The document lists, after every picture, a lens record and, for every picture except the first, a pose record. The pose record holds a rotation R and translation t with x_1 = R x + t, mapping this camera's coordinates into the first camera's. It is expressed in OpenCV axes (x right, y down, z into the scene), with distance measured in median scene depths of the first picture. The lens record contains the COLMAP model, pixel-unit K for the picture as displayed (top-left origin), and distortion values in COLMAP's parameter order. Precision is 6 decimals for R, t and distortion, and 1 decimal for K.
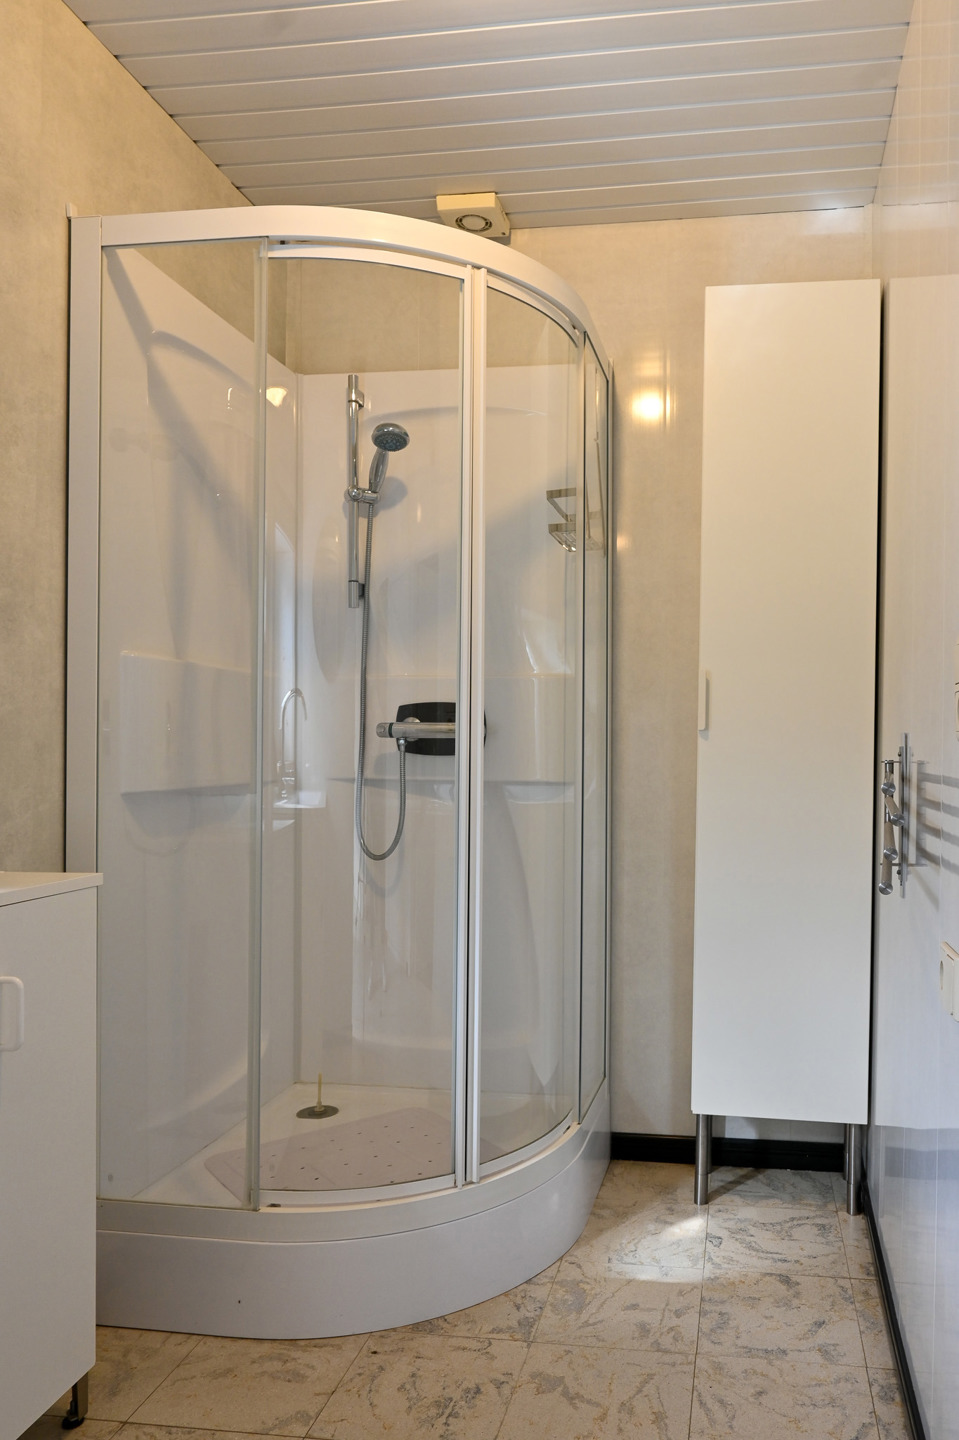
lens RADIAL K [[1007.9, 0, 480.0], [0, 1007.9, 728.0], [0, 0, 1]] dist [-0.005157, 0.000158]
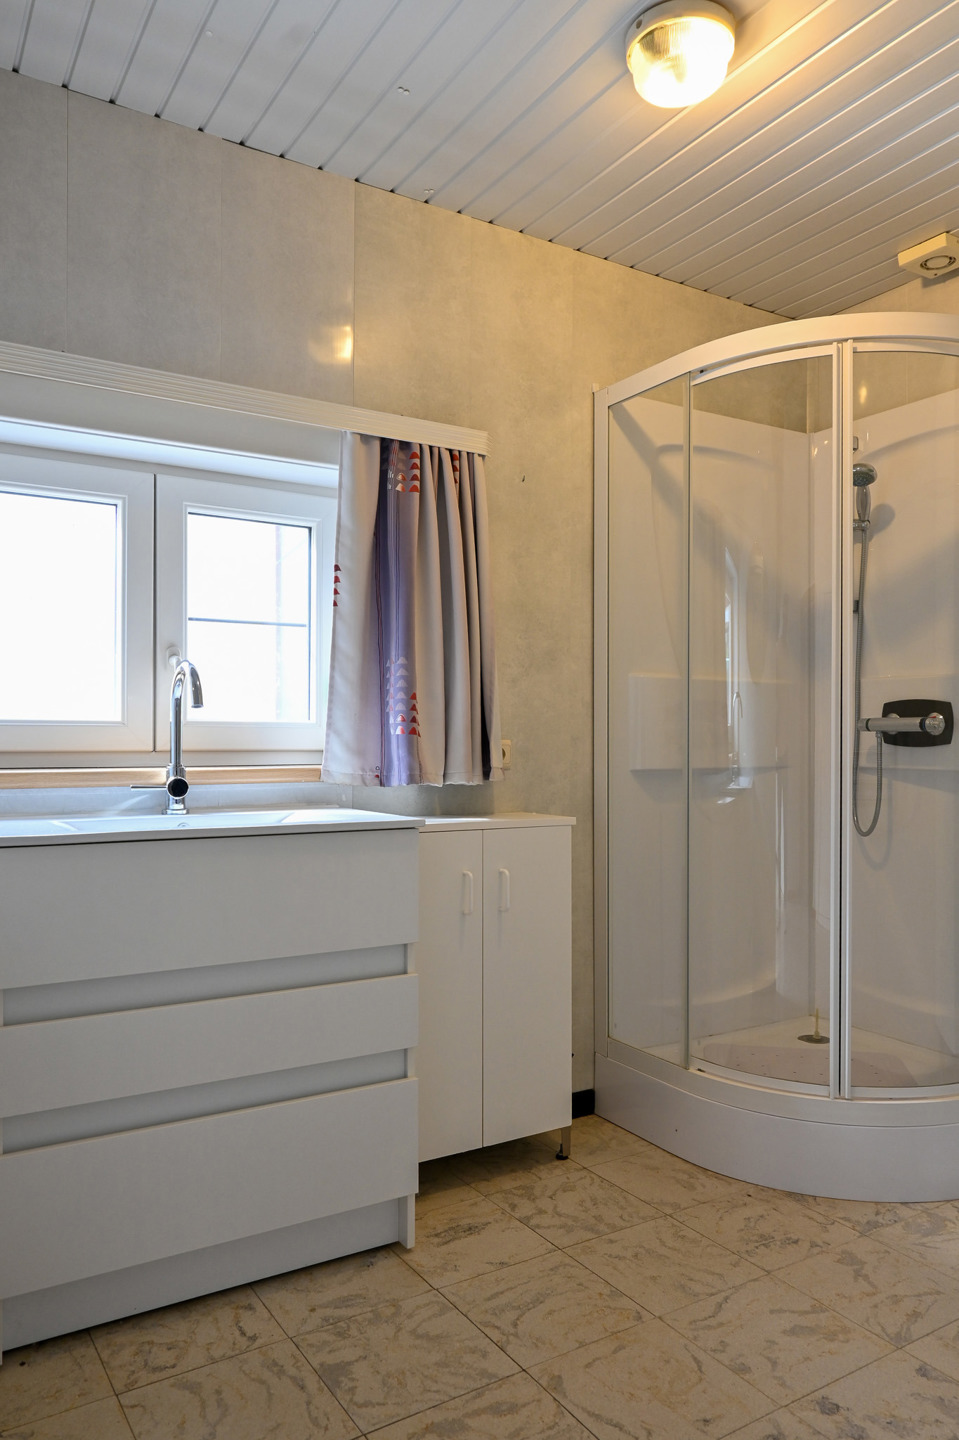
lens RADIAL K [[1007.9, 0, 477.1], [0, 1007.9, 722.5], [0, 0, 1]] dist [-0.005157, 0.000158]
pose [[0.630176, -0.014655, -0.776314, 0.681025], [0.010321, 0.999892, -0.010497, 0.008772], [0.776384, -0.001398, 0.630259, -0.107353]]
